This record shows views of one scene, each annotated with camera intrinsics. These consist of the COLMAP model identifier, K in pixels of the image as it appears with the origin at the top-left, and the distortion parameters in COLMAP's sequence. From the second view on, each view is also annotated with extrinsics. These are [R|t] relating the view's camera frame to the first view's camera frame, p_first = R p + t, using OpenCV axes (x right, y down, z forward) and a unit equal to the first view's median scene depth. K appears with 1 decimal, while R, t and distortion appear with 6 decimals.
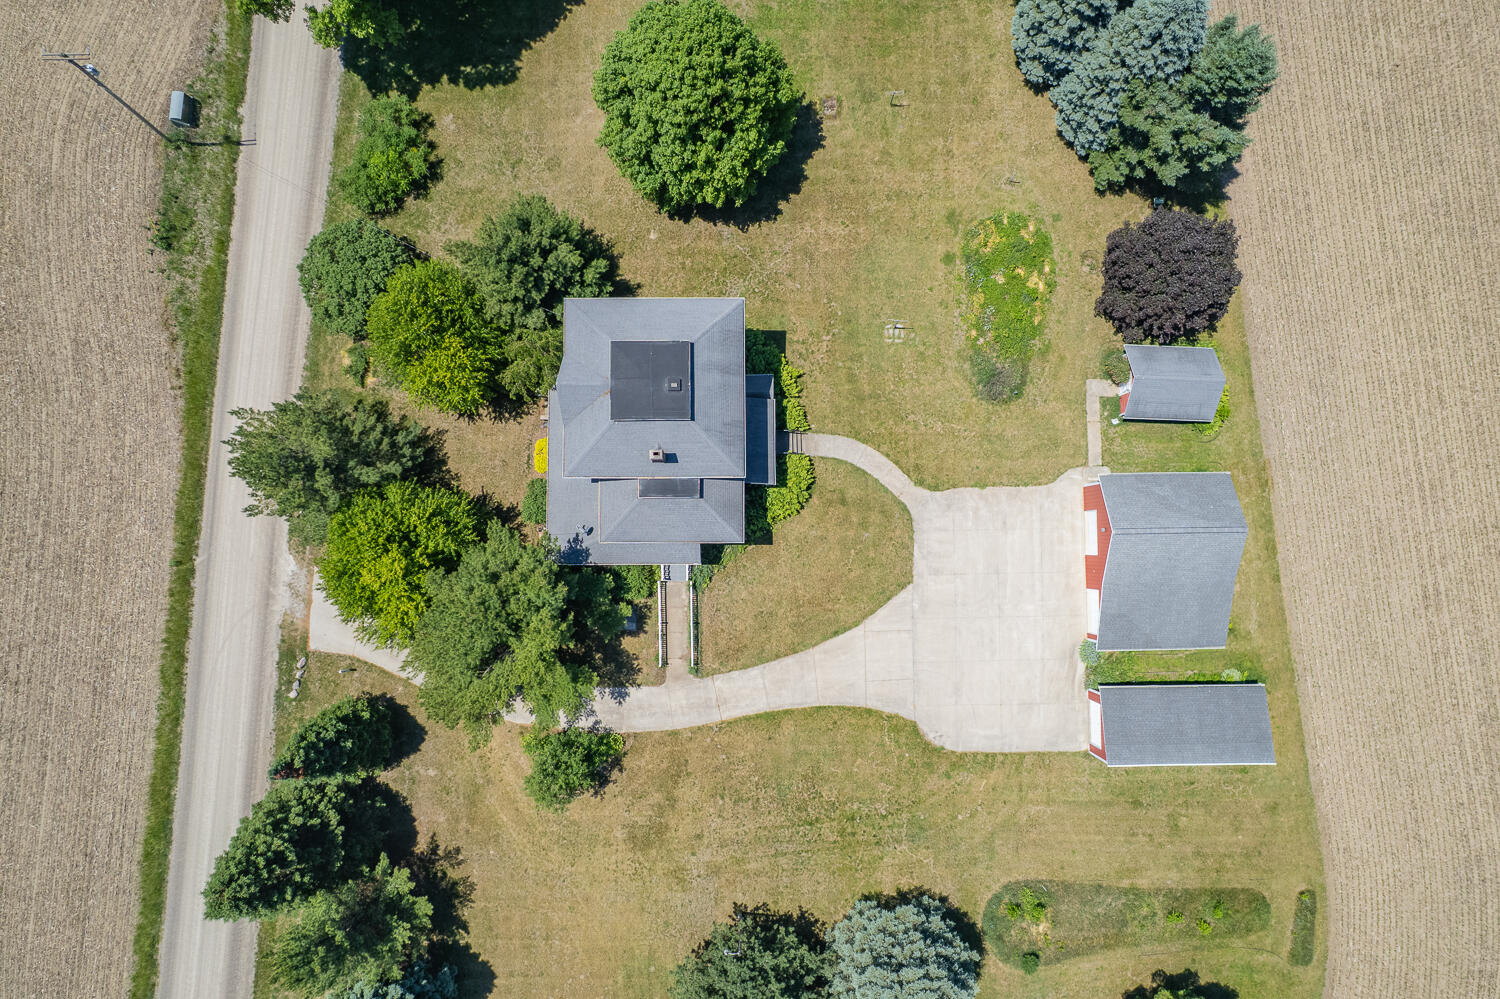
lens RADIAL K [[963.3, 0, 755.4], [0, 963.3, 504.5], [0, 0, 1]] dist [-0.087793, 0.095118]
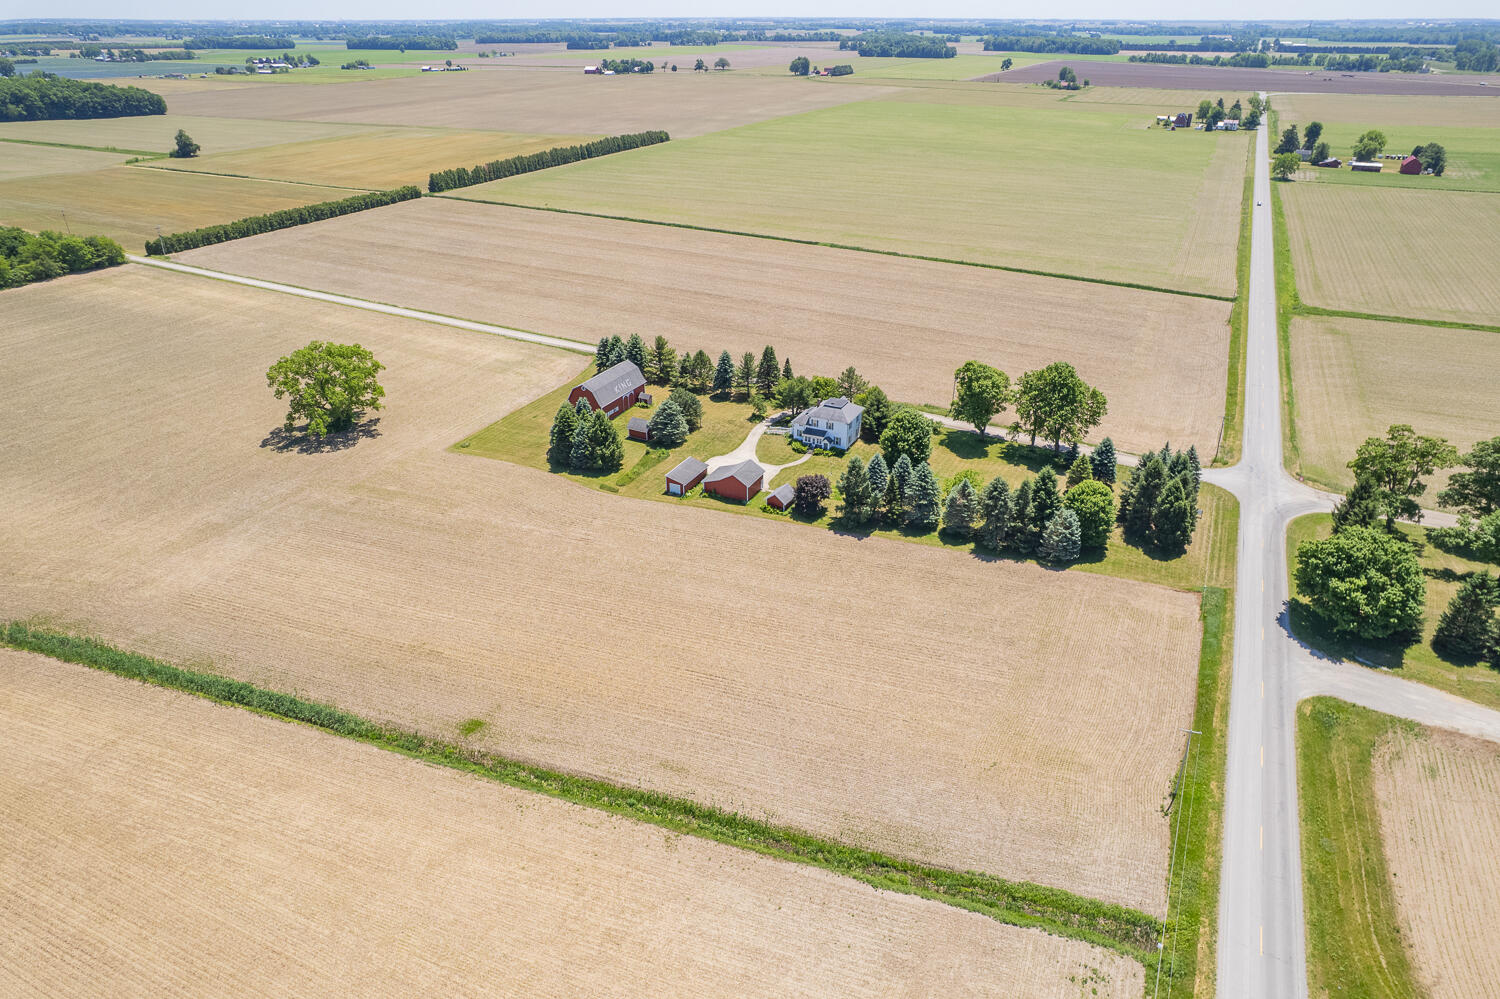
lens RADIAL K [[974.2, 0, 760.5], [0, 974.2, 508.6], [0, 0, 1]] dist [-0.078988, 0.074779]
pose [[-0.439133, 0.412814, -0.797965, 3.053712], [-0.897705, -0.166136, 0.408074, -1.389028], [0.035888, 0.895535, 0.443541, -0.394080]]
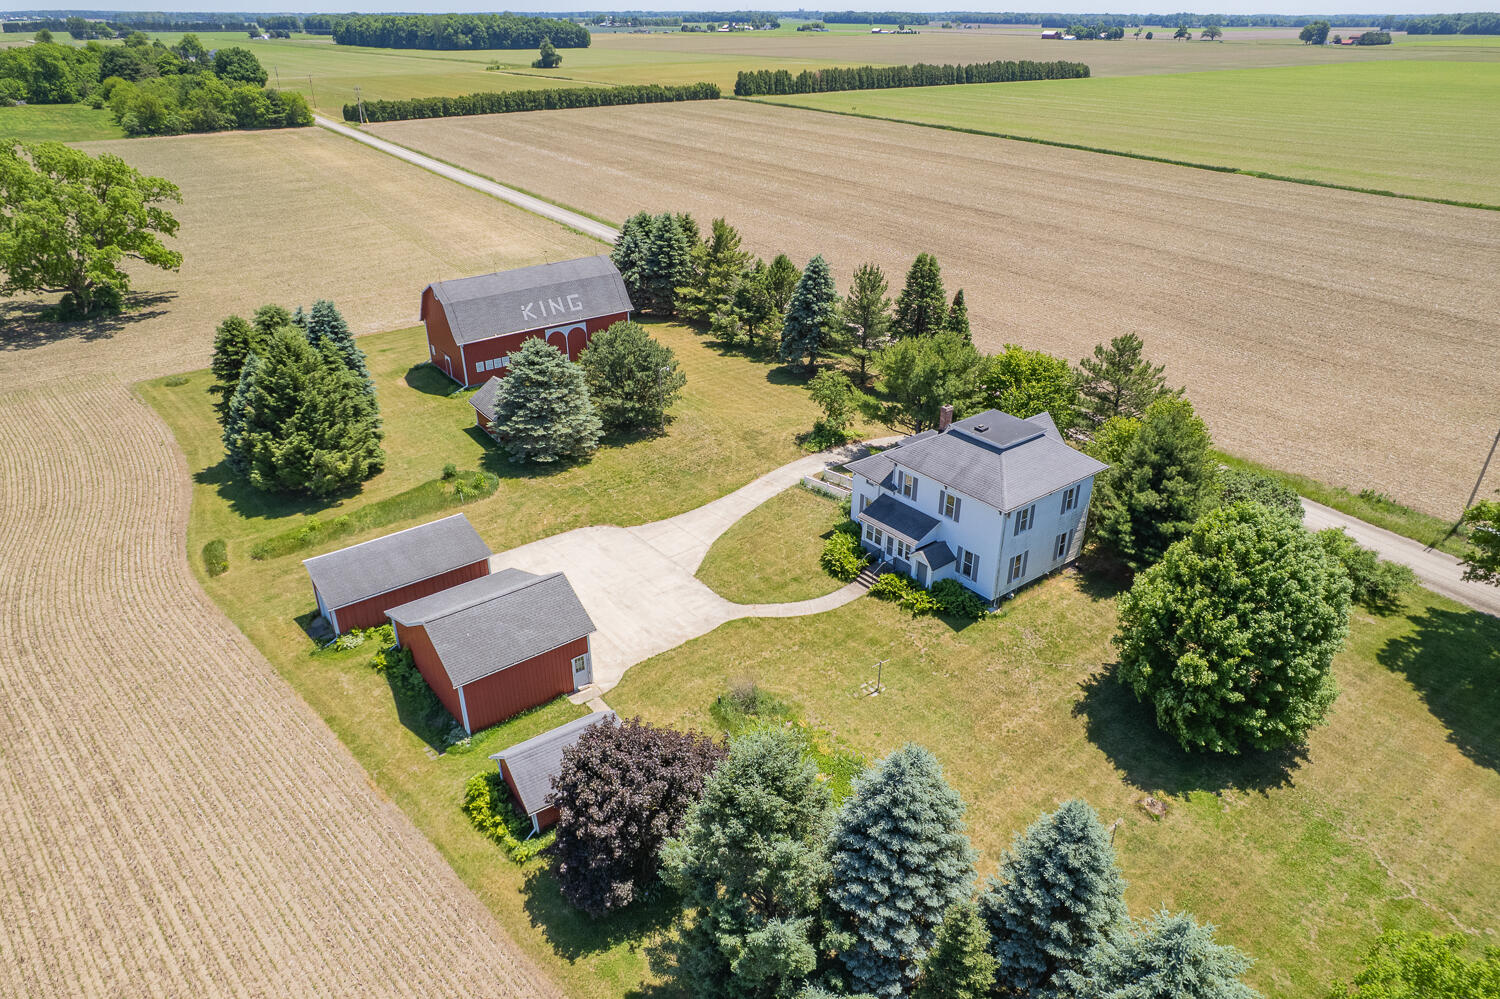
lens RADIAL K [[974.2, 0, 760.5], [0, 974.2, 508.6], [0, 0, 1]] dist [-0.078988, 0.074779]
pose [[-0.791007, 0.279696, -0.544131, 0.673770], [-0.611387, -0.328404, 0.719971, -0.711822], [0.022678, 0.902176, 0.430772, 0.492683]]
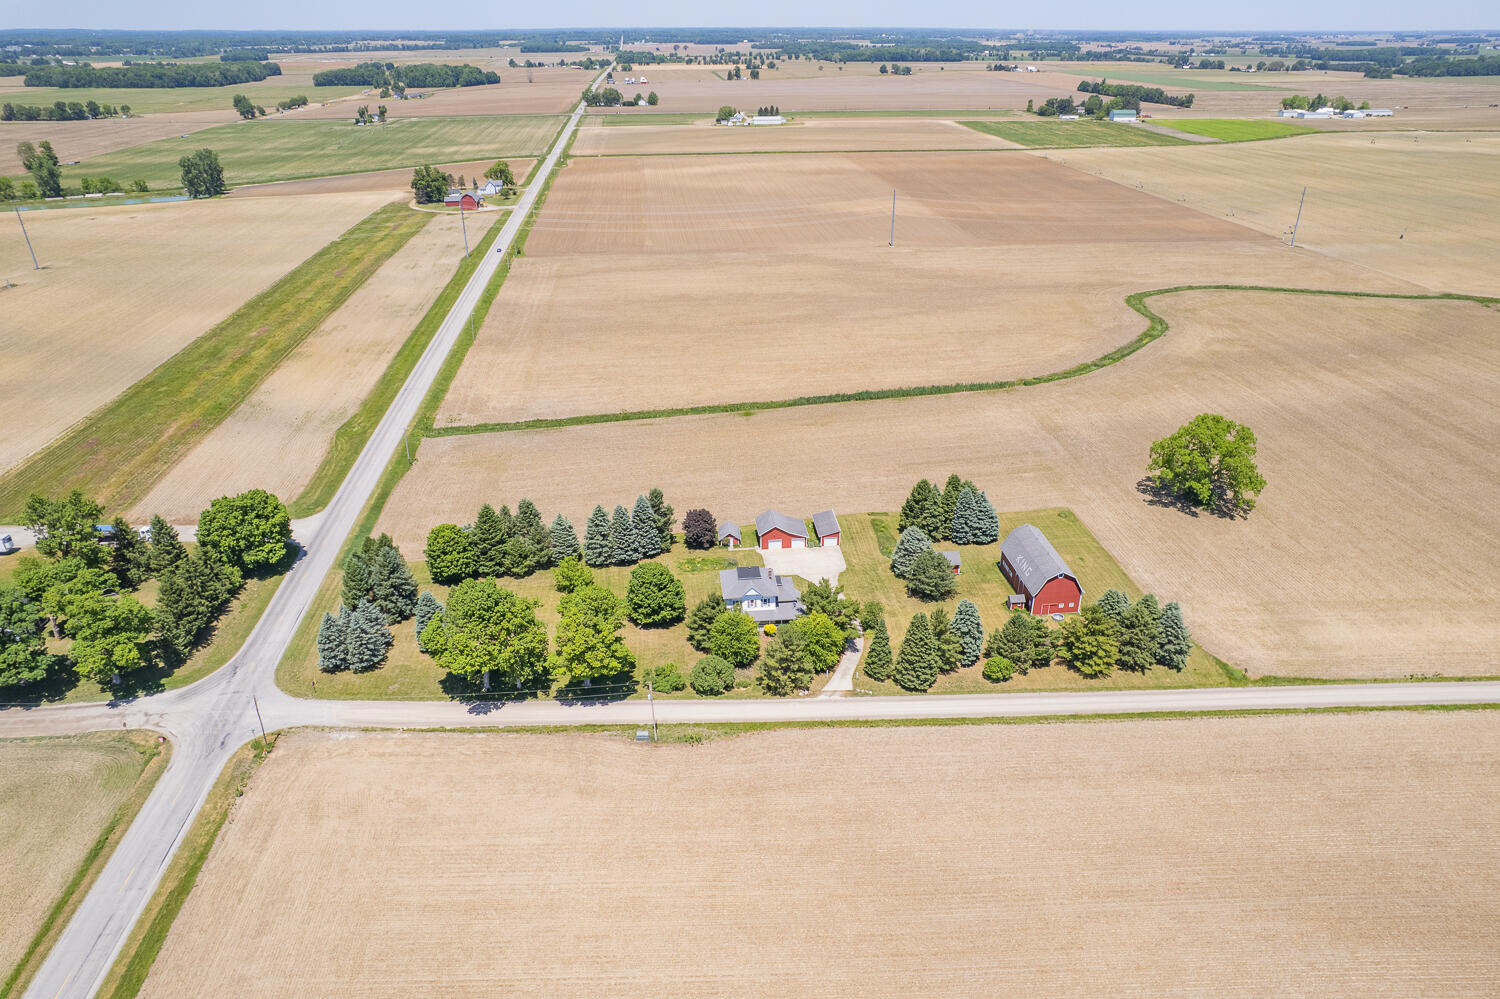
lens RADIAL K [[974.2, 0, 760.5], [0, 974.2, 508.6], [0, 0, 1]] dist [-0.078988, 0.074779]
pose [[-0.101002, -0.446620, 0.889004, -2.658459], [0.994125, -0.010349, 0.107746, -0.392948], [-0.038921, 0.894664, 0.445041, -0.646883]]
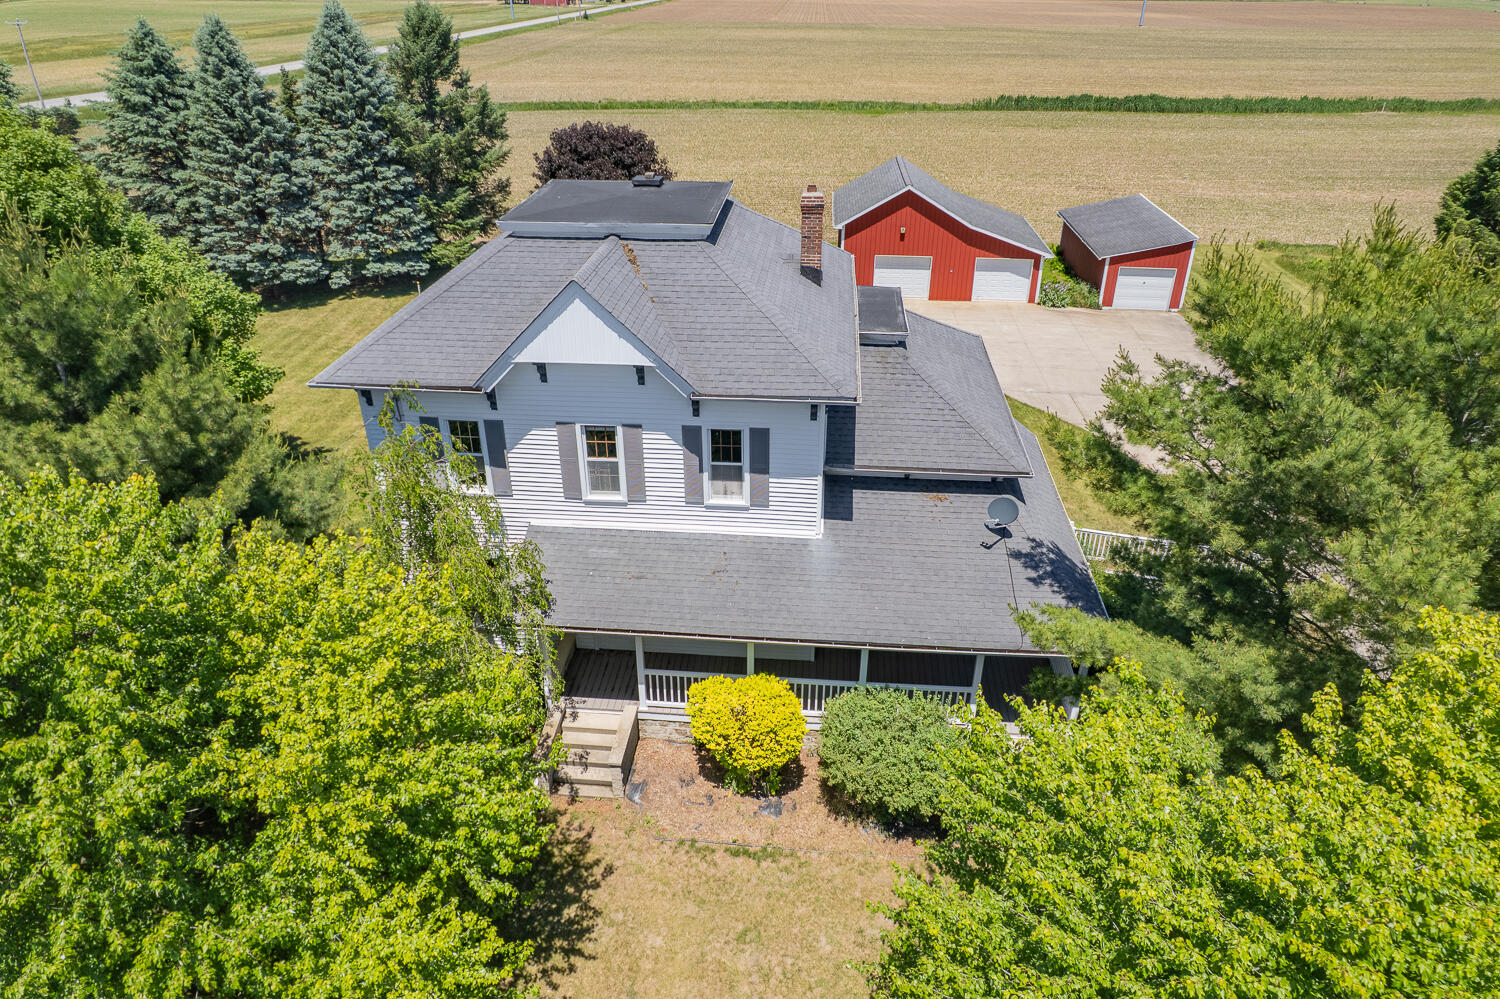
lens RADIAL K [[963.3, 0, 755.4], [0, 963.3, 504.5], [0, 0, 1]] dist [-0.087793, 0.095118]
pose [[0.080806, -0.492189, 0.866730, -0.435615], [0.995621, 0.080868, -0.046900, -0.039009], [-0.047007, 0.866724, 0.496568, 0.778539]]
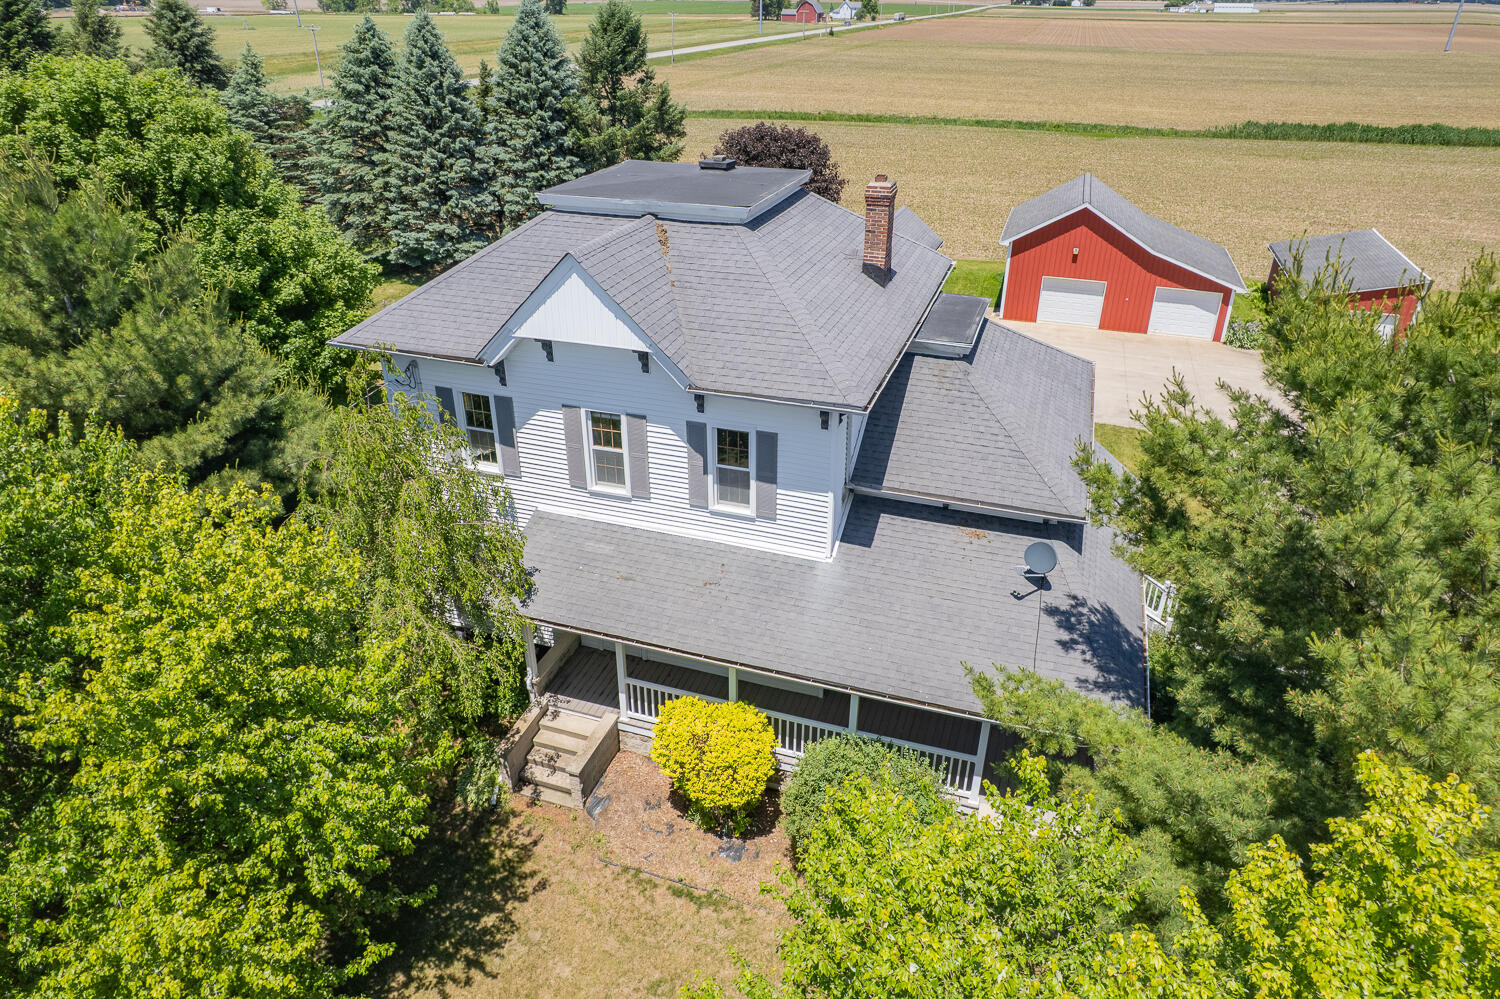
lens RADIAL K [[964.6, 0, 755.5], [0, 964.6, 505.3], [0, 0, 1]] dist [-0.086022, 0.085768]
pose [[0.314722, -0.453829, 0.833660, -0.401257], [0.947961, 0.194844, -0.251803, 0.015022], [-0.048158, 0.869526, 0.491534, 0.791157]]
